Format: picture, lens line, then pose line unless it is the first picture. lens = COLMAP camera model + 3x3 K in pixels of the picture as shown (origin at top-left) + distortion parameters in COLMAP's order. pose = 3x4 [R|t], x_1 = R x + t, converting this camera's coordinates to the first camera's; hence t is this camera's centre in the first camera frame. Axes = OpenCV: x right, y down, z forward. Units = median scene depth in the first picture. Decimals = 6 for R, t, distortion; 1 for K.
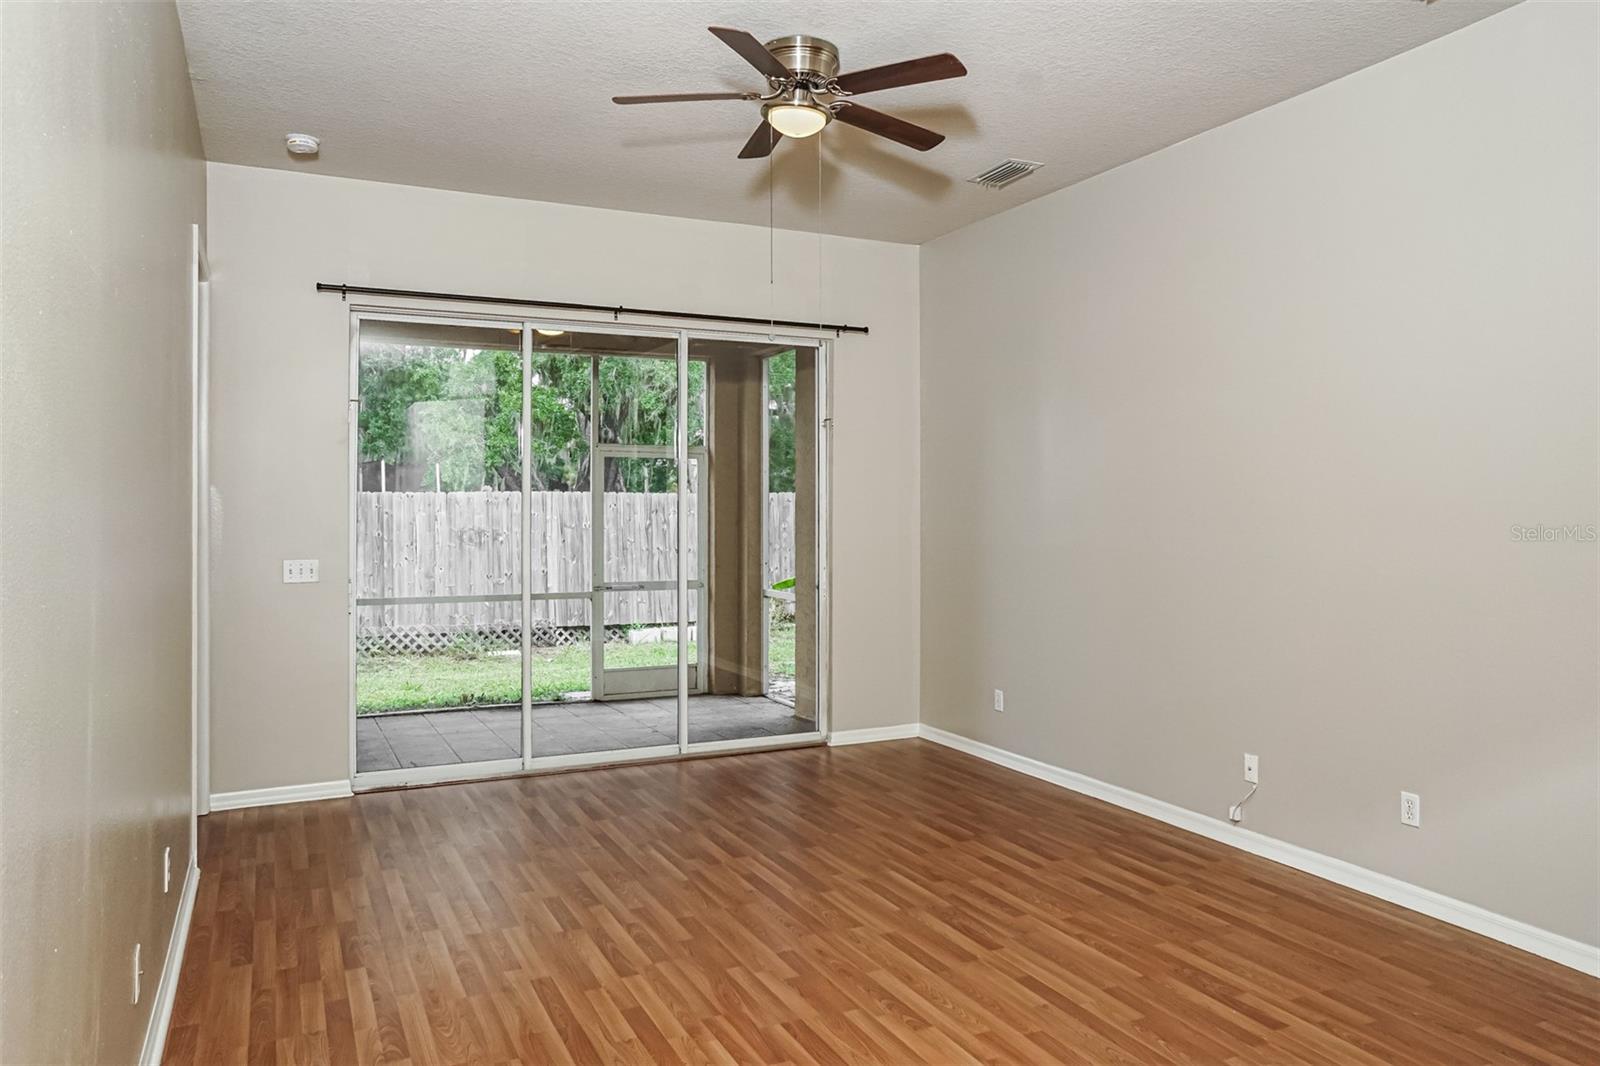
lens RADIAL K [[1084.9, 0, 803.6], [0, 1084.9, 529.1], [0, 0, 1]] dist [0.010066, 0.007988]
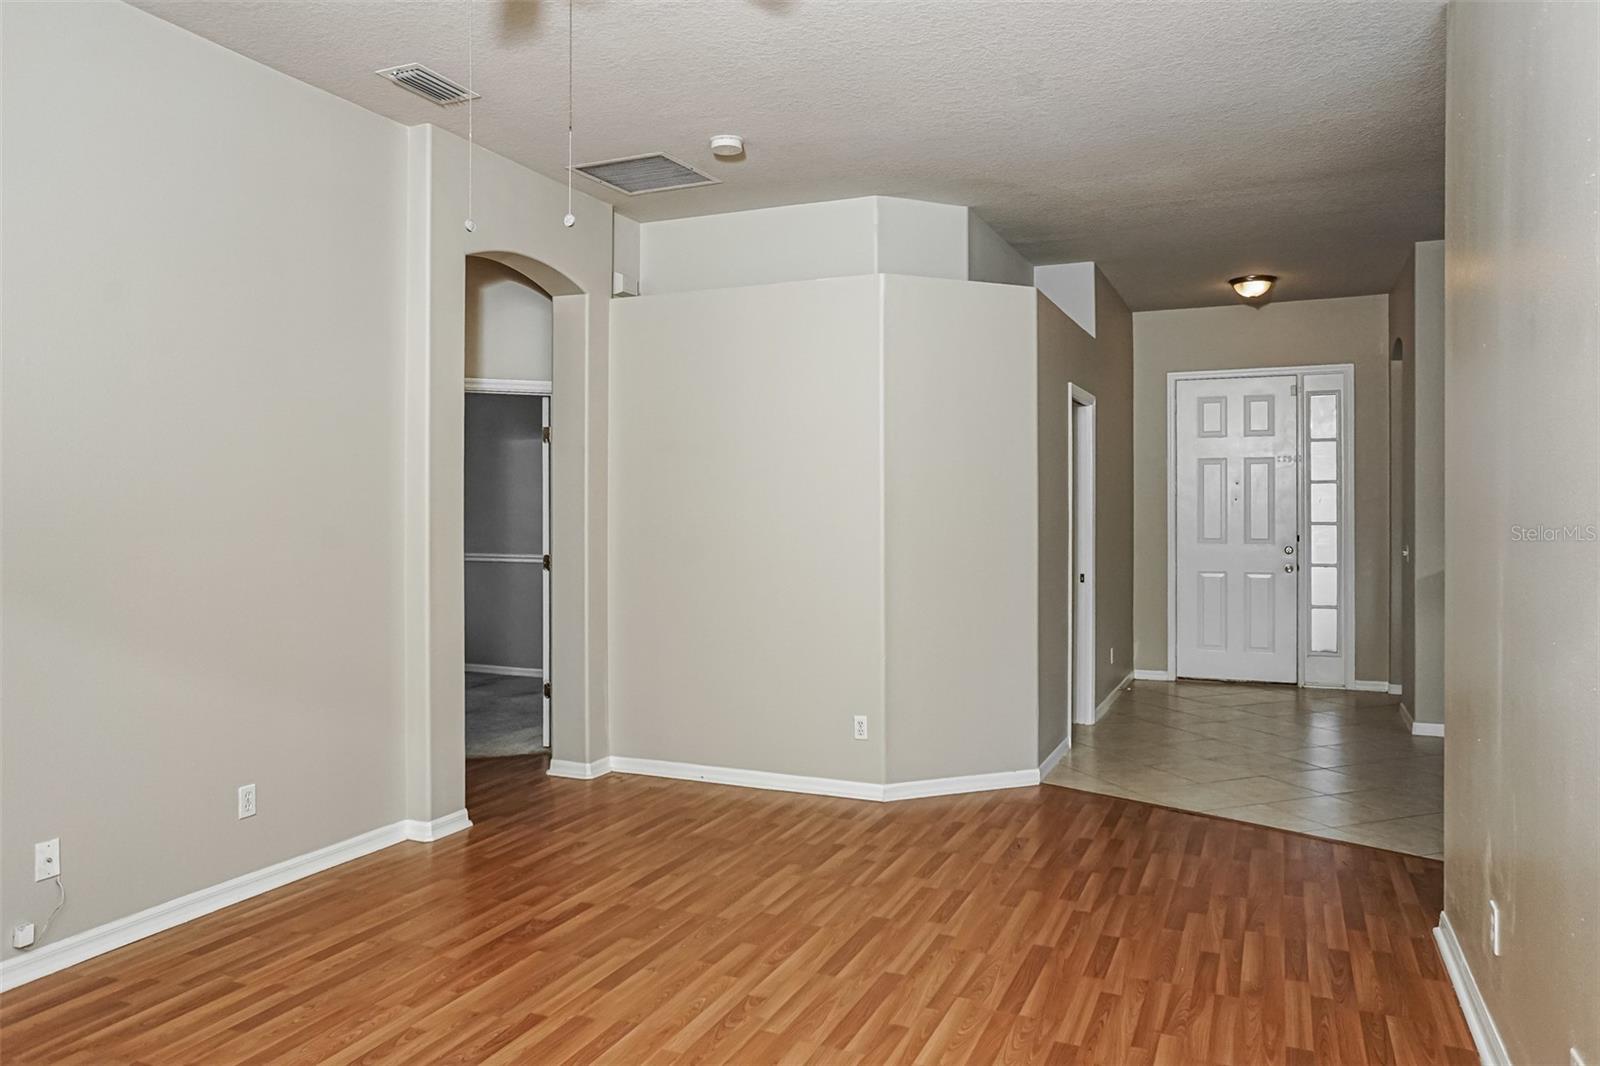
lens RADIAL K [[1084.9, 0, 804.7], [0, 1084.9, 521.2], [0, 0, 1]] dist [0.010066, 0.007988]
pose [[-0.627764, -0.012222, 0.778308, -0.628563], [0.016874, 0.999428, 0.029305, -0.027613], [-0.778221, 0.031529, -0.627199, 1.379938]]
